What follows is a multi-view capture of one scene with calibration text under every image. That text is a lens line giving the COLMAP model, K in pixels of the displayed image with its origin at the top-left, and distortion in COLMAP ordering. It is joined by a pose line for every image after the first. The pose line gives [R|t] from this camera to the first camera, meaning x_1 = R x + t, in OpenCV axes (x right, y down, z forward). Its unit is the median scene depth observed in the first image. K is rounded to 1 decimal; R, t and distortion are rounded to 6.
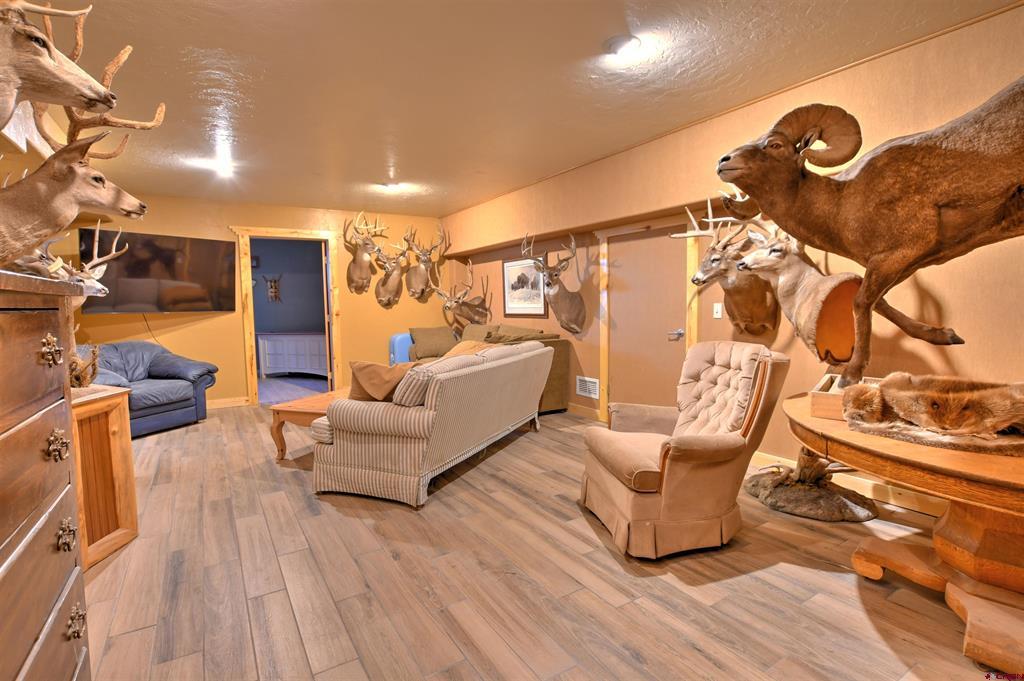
lens RADIAL K [[493.8, 0, 512.5], [0, 493.8, 338.6], [0, 0, 1]] dist [-0.016911, -0.000209]
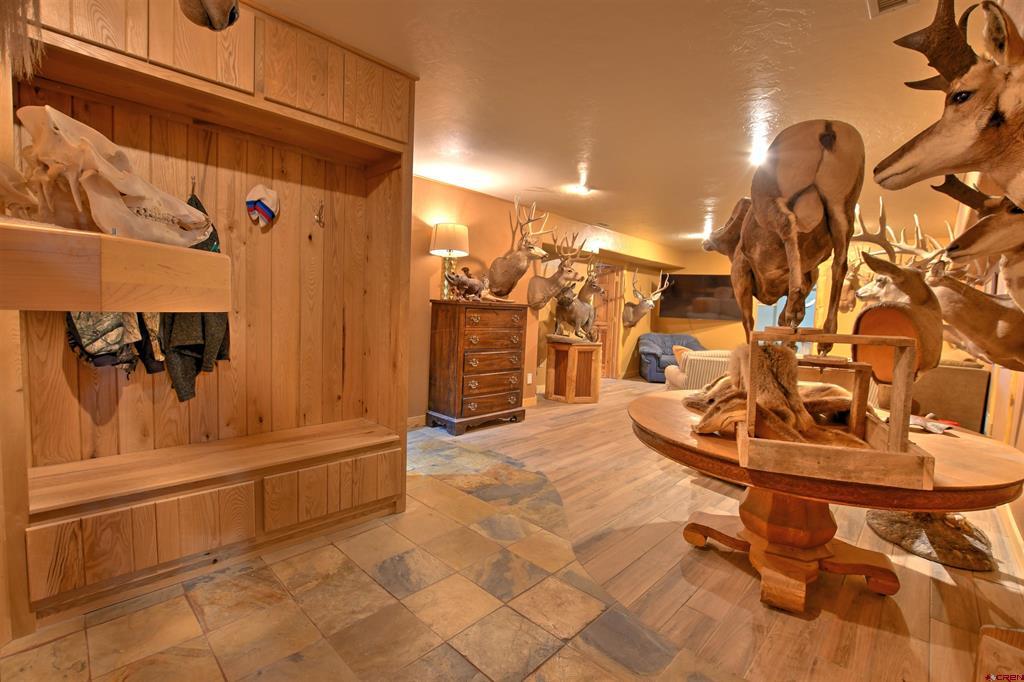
lens RADIAL K [[452.4, 0, 511.7], [0, 452.4, 342.0], [0, 0, 1]] dist [-0.029853, 0.004621]
pose [[0.252137, 0.095023, -0.963015, 1.171237], [-0.114783, 0.991078, 0.067739, -0.012370], [0.960860, 0.093458, 0.260795, -0.043690]]
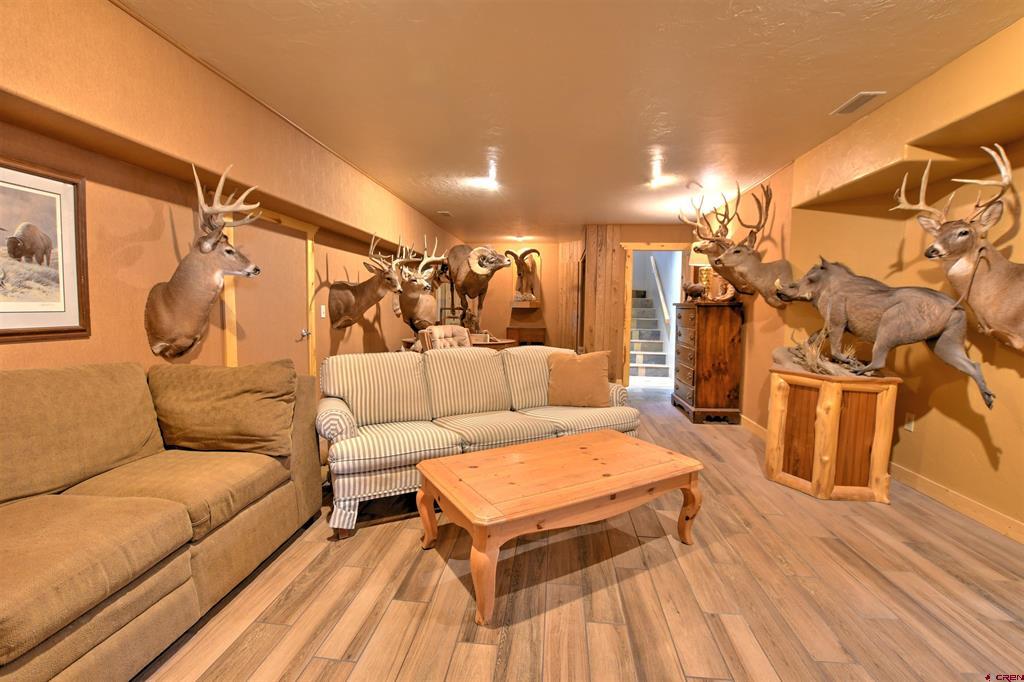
lens RADIAL K [[452.4, 0, 512.5], [0, 452.4, 343.6], [0, 0, 1]] dist [-0.029853, 0.004621]
pose [[-0.794709, -0.043898, 0.605401, -0.778283], [0.044029, 0.990585, 0.129625, -0.121793], [-0.605391, 0.129669, -0.785294, 1.920250]]
